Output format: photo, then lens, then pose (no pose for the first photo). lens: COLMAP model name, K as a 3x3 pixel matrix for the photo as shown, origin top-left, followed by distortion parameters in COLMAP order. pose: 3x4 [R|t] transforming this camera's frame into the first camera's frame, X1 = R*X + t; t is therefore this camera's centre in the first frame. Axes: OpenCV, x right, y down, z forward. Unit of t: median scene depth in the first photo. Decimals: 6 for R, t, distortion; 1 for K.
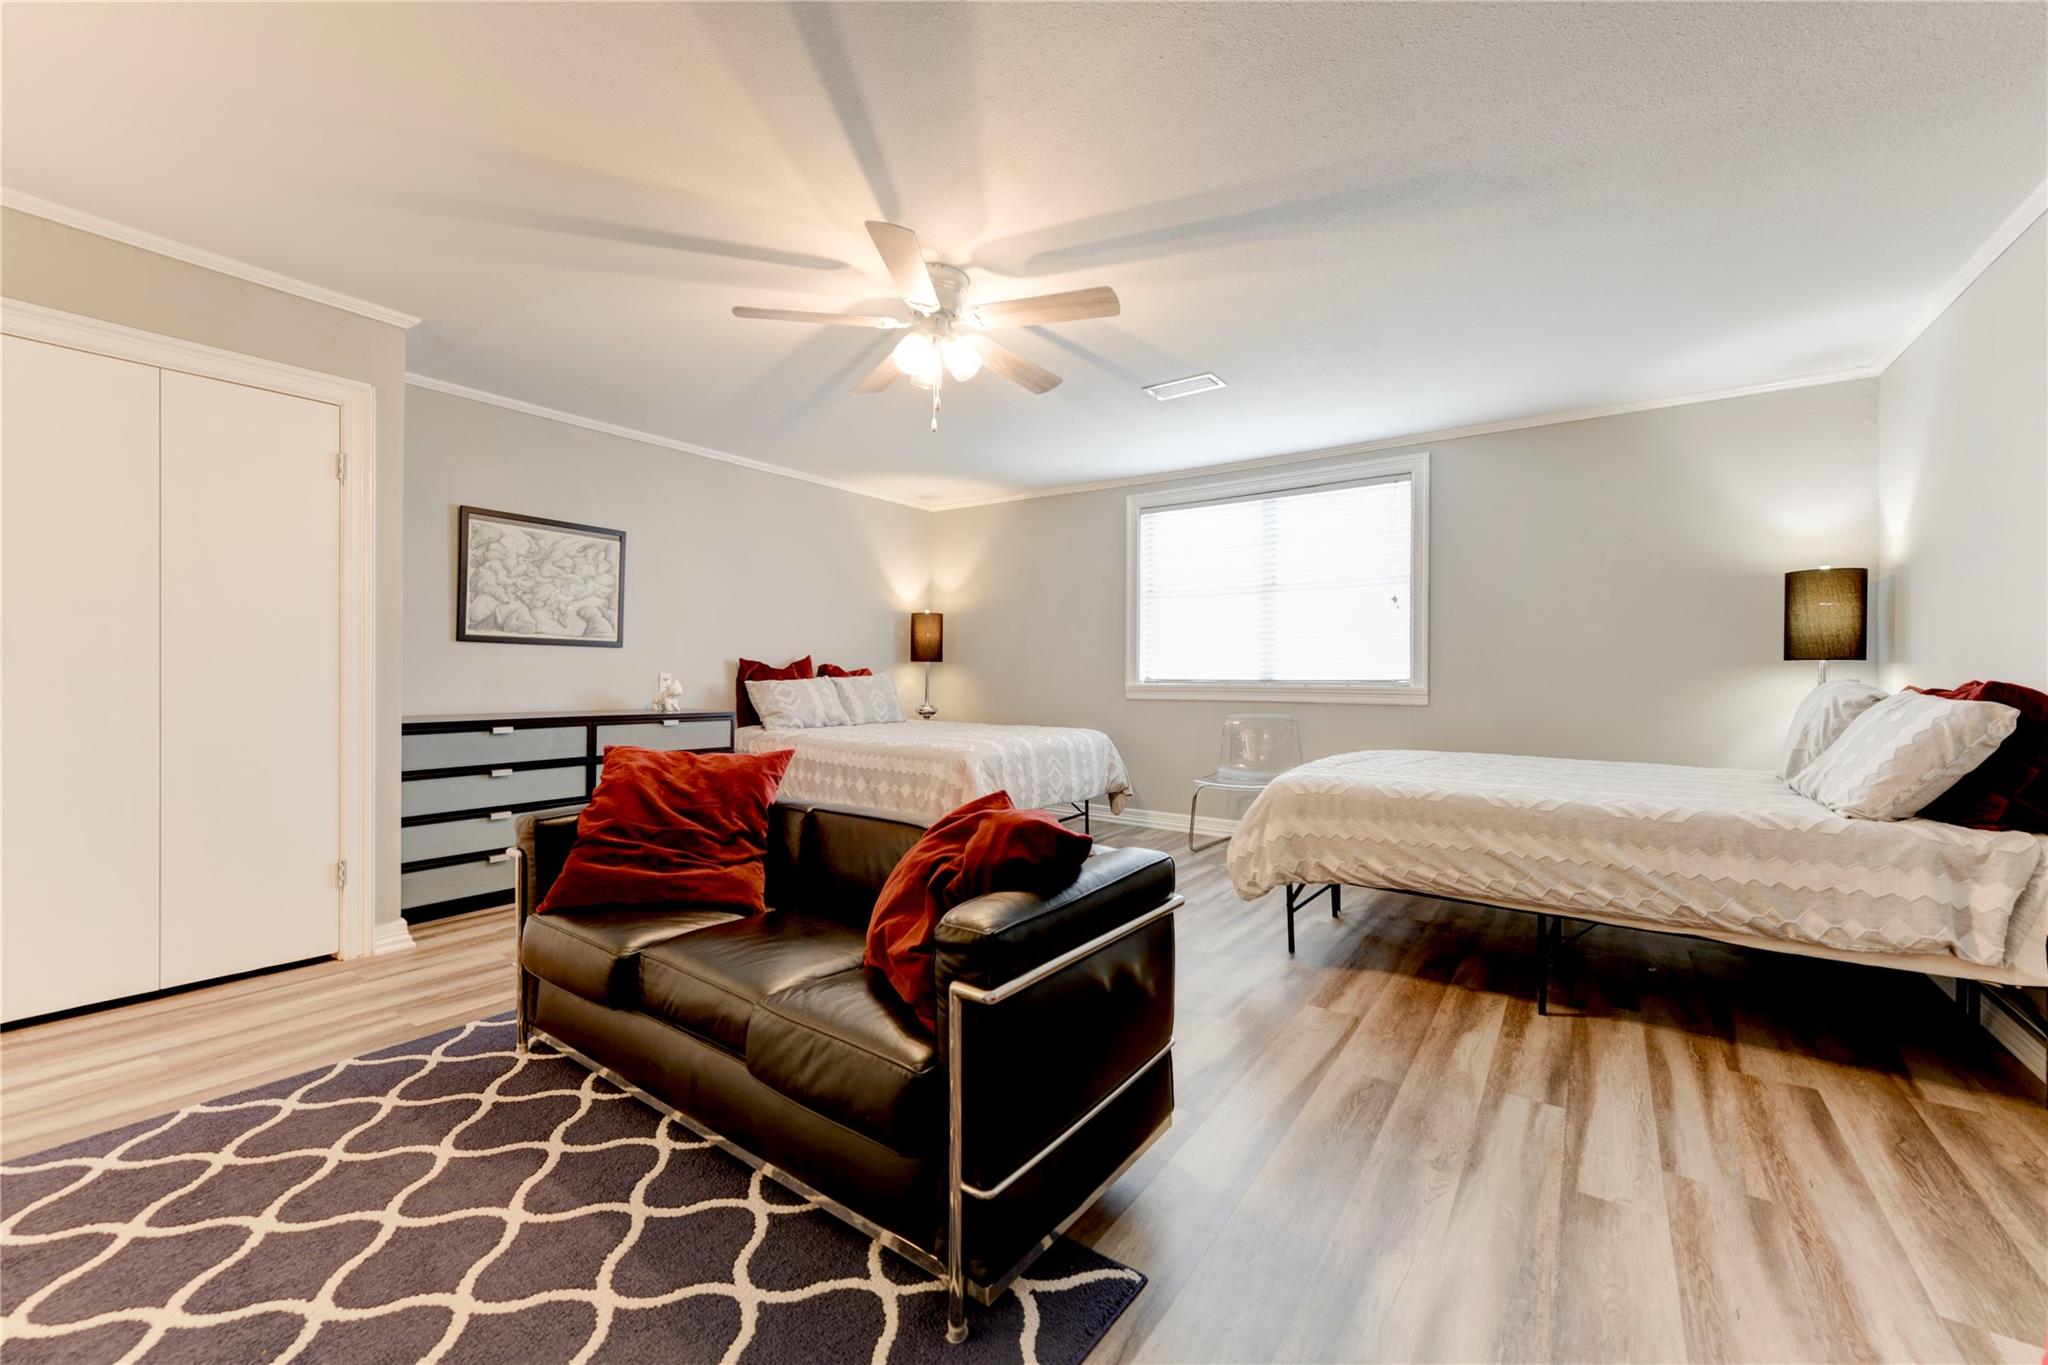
lens RADIAL K [[804.4, 0, 1033.5], [0, 804.4, 674.2], [0, 0, 1]] dist [0.008824, -0.002532]
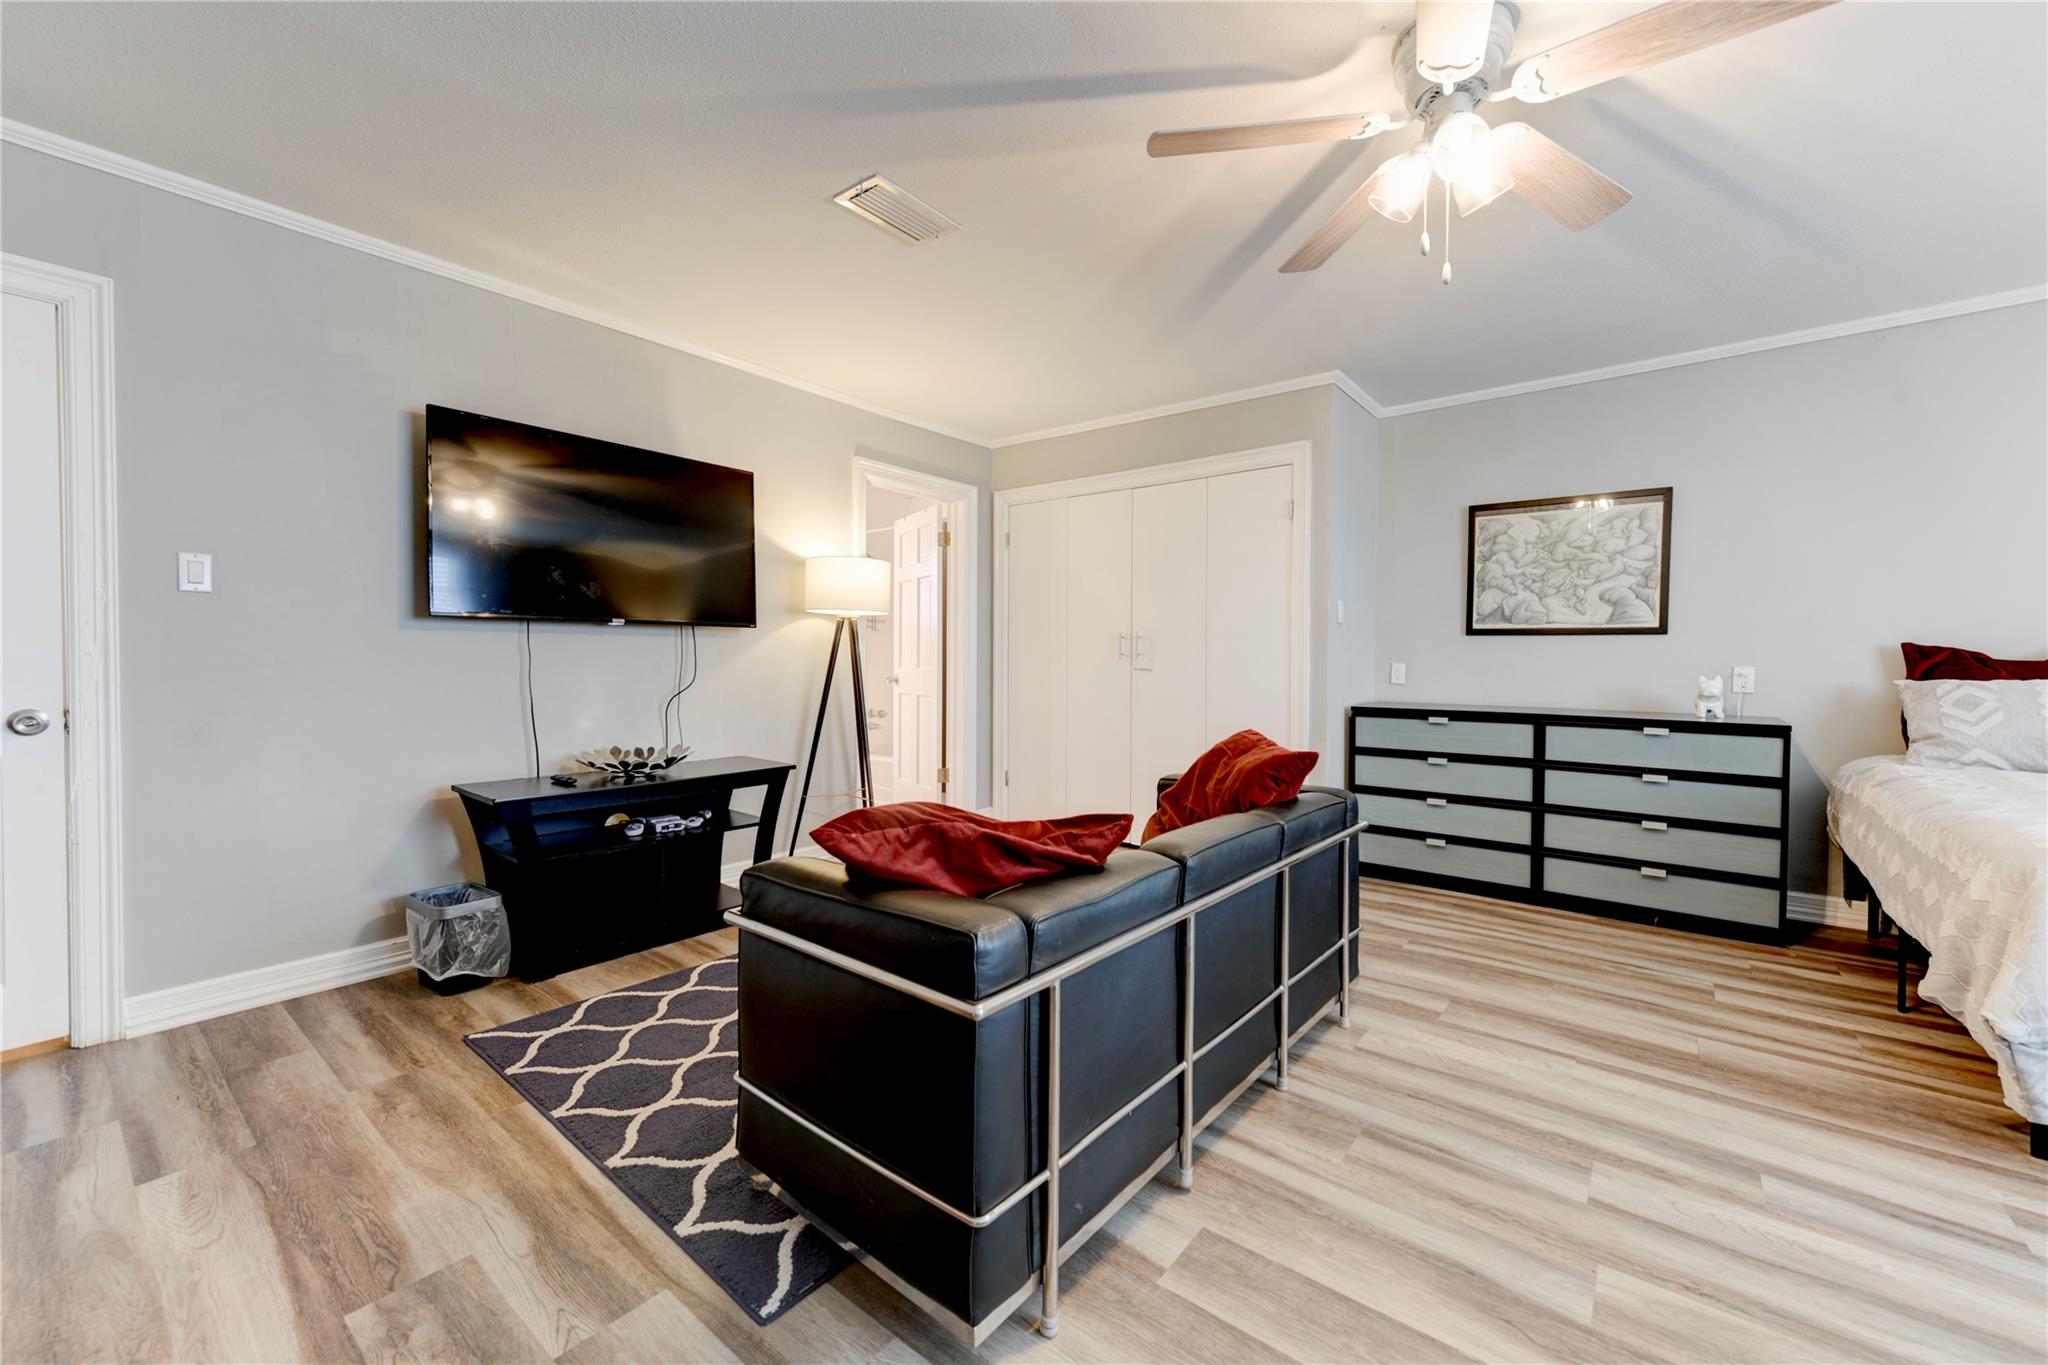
lens RADIAL K [[804.4, 0, 1033.5], [0, 804.4, 674.2], [0, 0, 1]] dist [0.008824, -0.002532]
pose [[-0.063425, 0.008537, -0.997950, 0.374208], [-0.008101, 0.999926, 0.009069, 0.004618], [0.997954, 0.008660, -0.063351, 0.498534]]
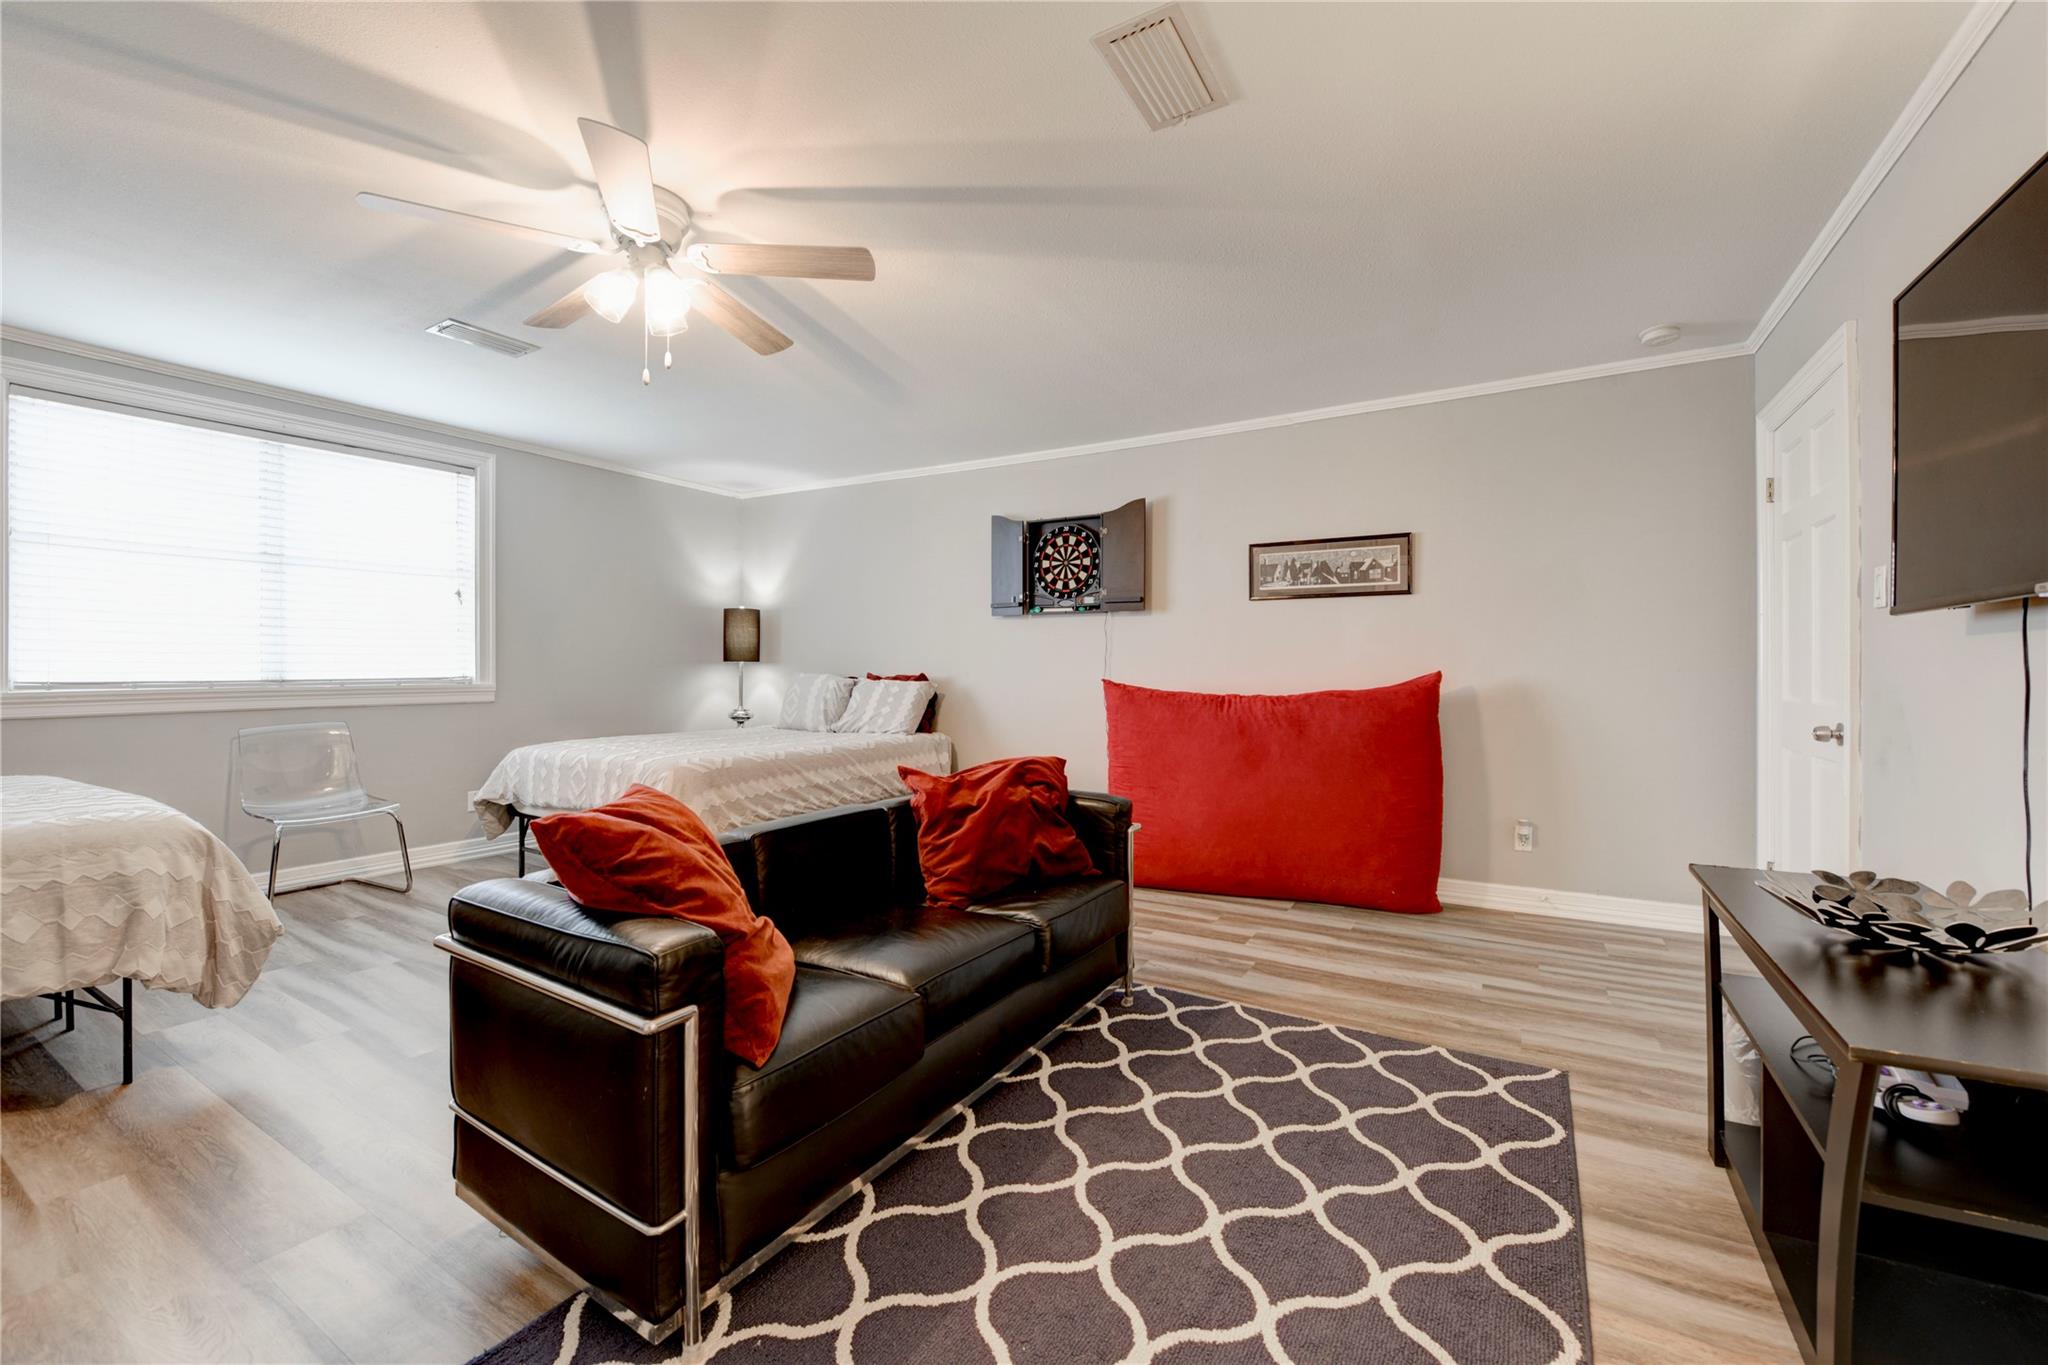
lens RADIAL K [[804.4, 0, 1033.5], [0, 804.4, 674.2], [0, 0, 1]] dist [0.008824, -0.002532]
pose [[-0.073175, -0.010204, 0.997267, -0.689680], [0.002340, 0.999943, 0.010404, -0.006511], [-0.997316, 0.003095, -0.073147, 0.460816]]
